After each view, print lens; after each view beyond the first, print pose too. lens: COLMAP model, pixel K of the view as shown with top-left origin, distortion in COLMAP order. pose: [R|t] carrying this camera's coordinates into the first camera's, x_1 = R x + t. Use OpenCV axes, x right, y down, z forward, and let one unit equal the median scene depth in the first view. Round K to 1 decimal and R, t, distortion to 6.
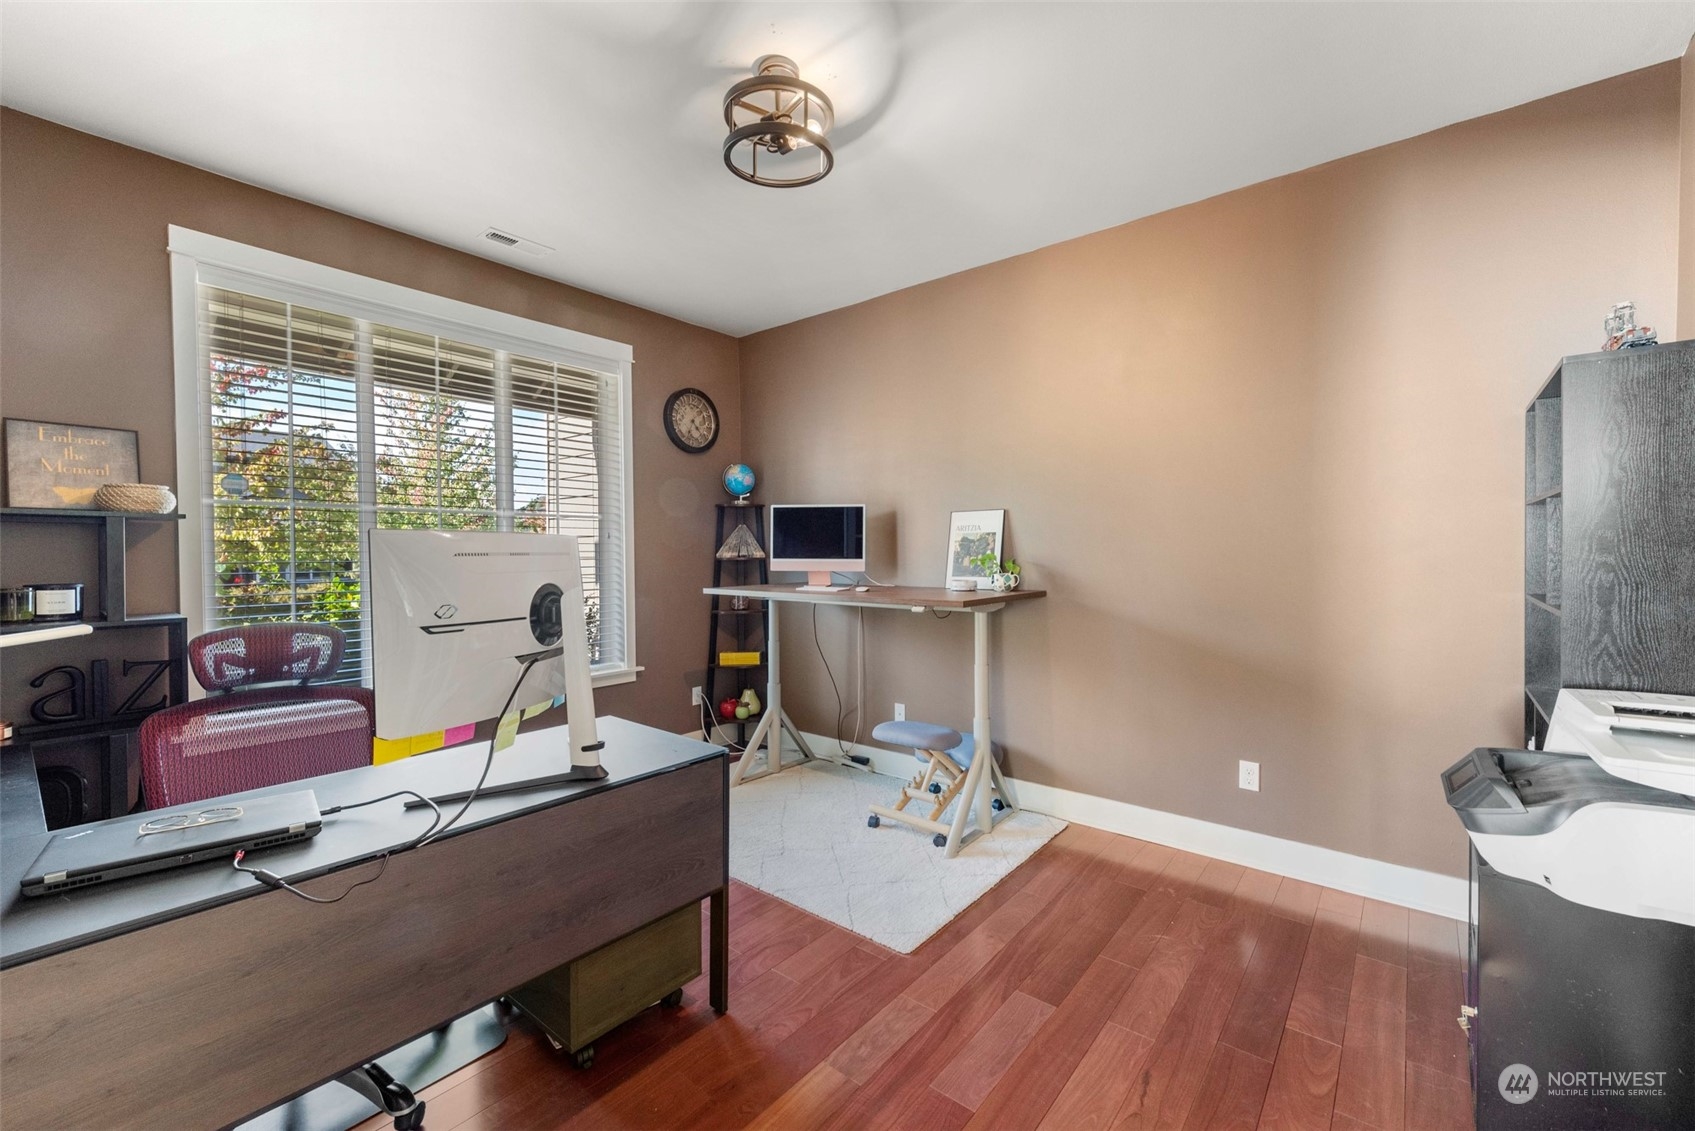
lens RADIAL K [[682.7, 0, 850.6], [0, 682.7, 564.3], [0, 0, 1]] dist [0.001693, 0.000017]
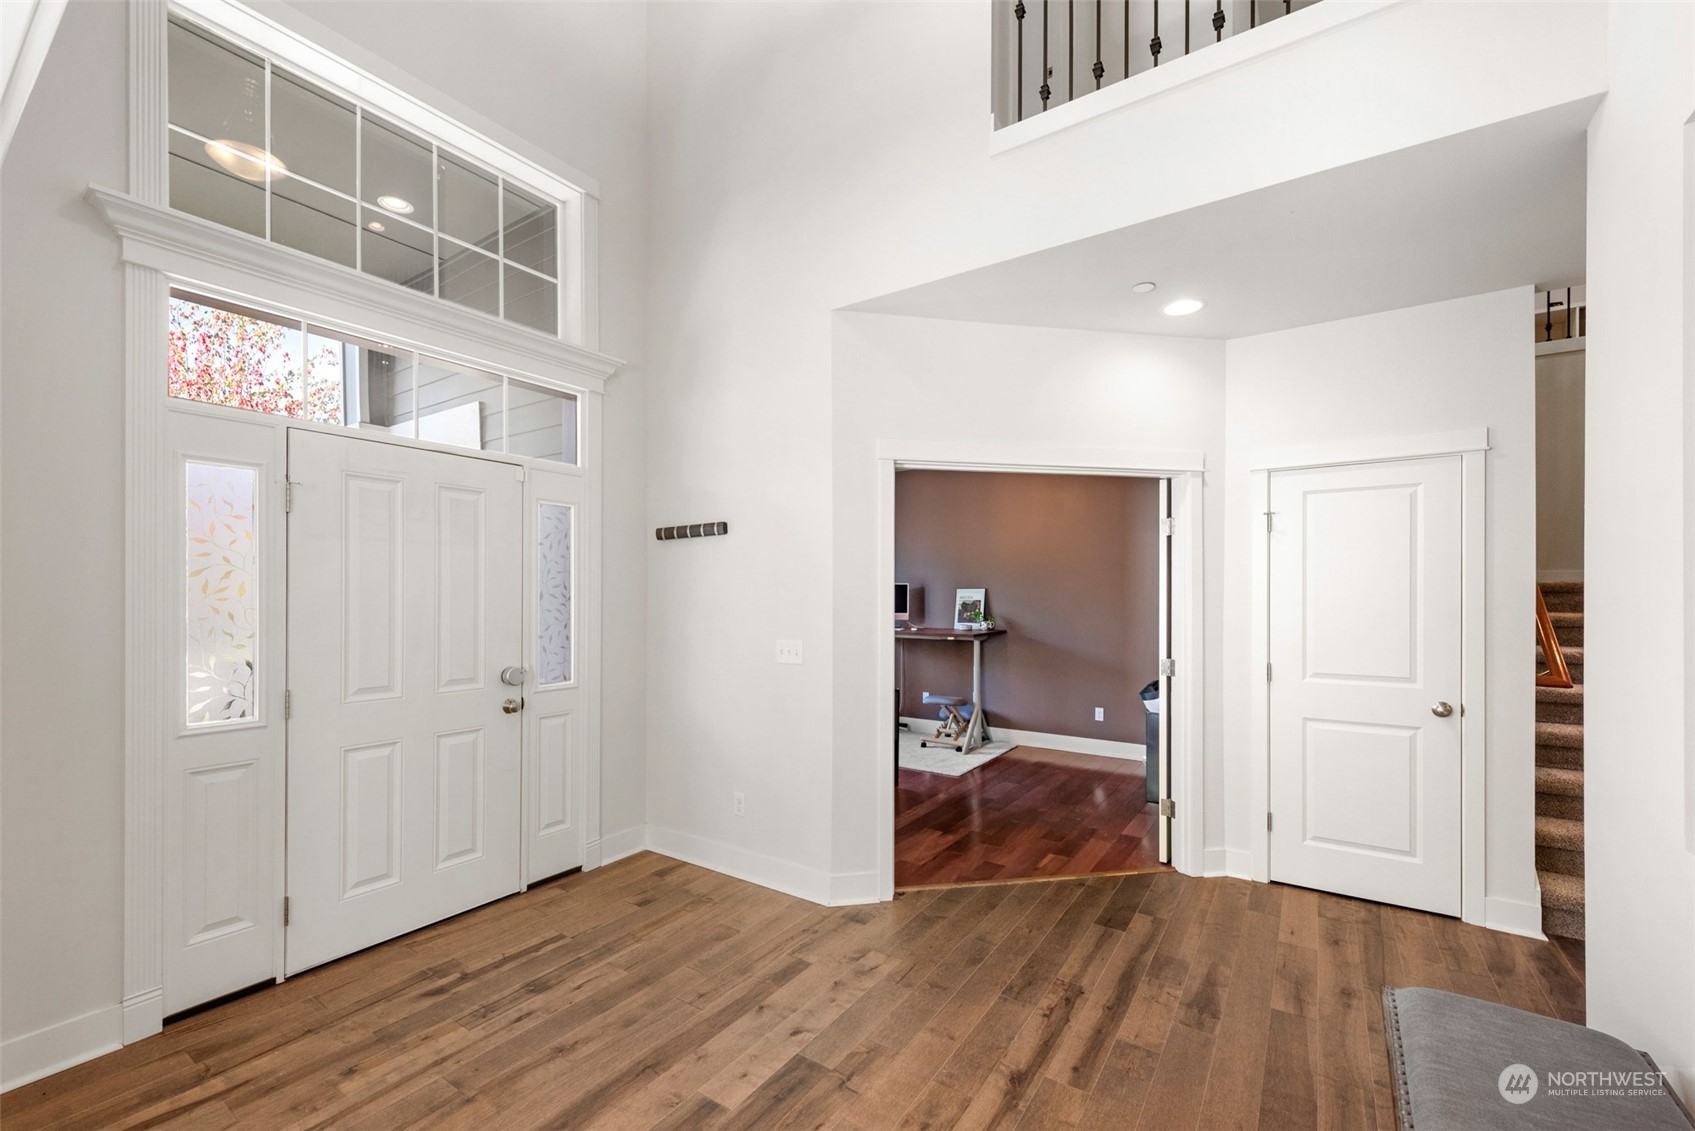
lens RADIAL K [[694.6, 0, 836.3], [0, 694.6, 601.6], [0, 0, 1]] dist [-0.000581, -0.000003]
pose [[0.996542, 0.011040, 0.082355, -0.376072], [-0.010066, 0.999874, -0.012233, -0.015524], [-0.082480, 0.011362, 0.996528, -0.970776]]
